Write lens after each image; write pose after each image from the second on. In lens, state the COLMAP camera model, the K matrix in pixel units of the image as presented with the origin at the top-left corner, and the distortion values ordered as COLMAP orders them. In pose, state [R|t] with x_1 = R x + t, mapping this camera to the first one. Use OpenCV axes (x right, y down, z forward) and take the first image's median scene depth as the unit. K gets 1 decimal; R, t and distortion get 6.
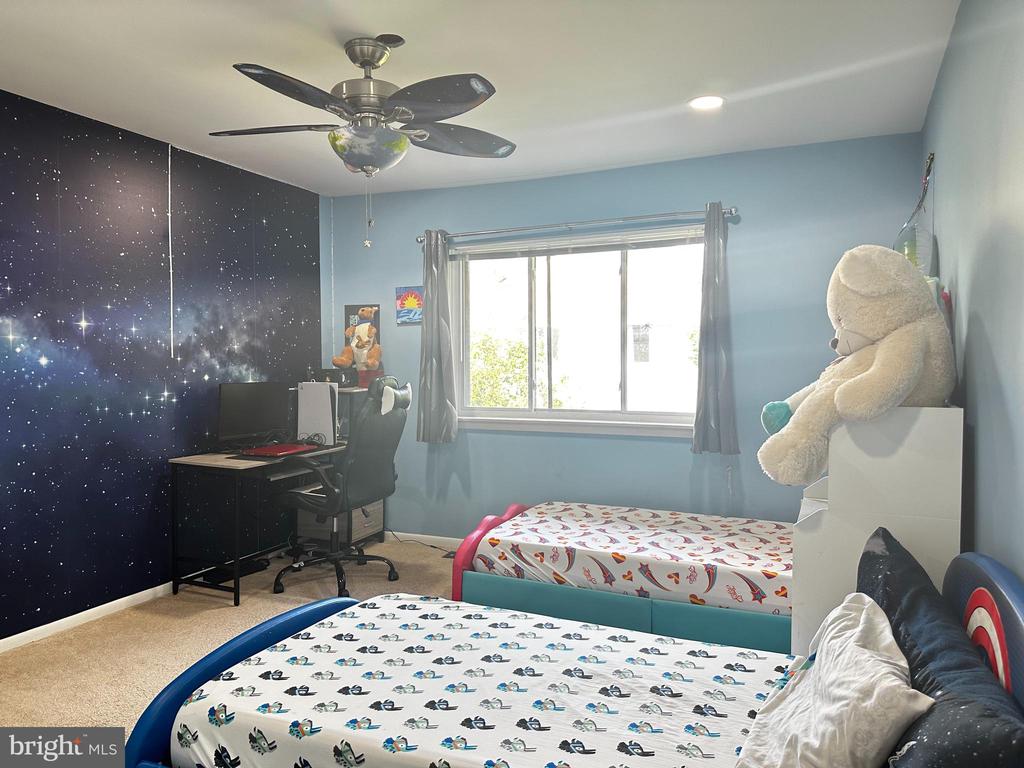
lens RADIAL K [[731.7, 0, 514.6], [0, 731.7, 372.7], [0, 0, 1]] dist [0.176904, -0.302786]
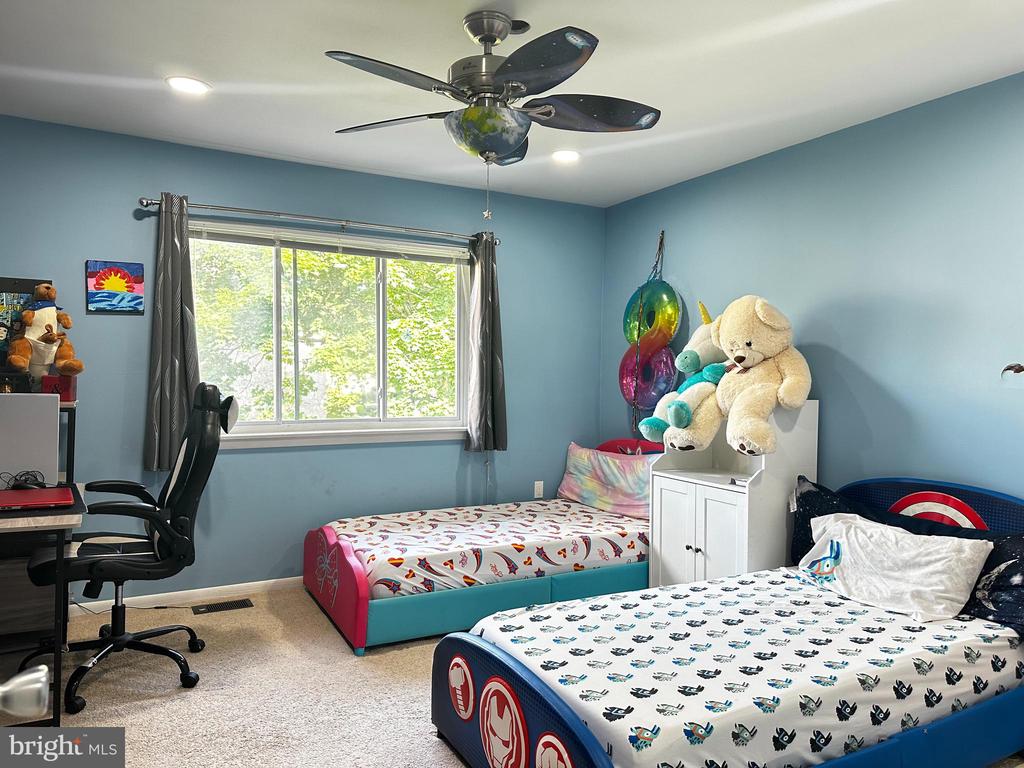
lens RADIAL K [[735.4, 0, 514.5], [0, 735.4, 385.7], [0, 0, 1]] dist [0.126686, -0.182723]
pose [[0.590249, -0.003996, 0.807212, -0.745406], [0.000784, 0.999990, 0.004377, 0.004133], [-0.807221, -0.001950, 0.590246, 0.353587]]
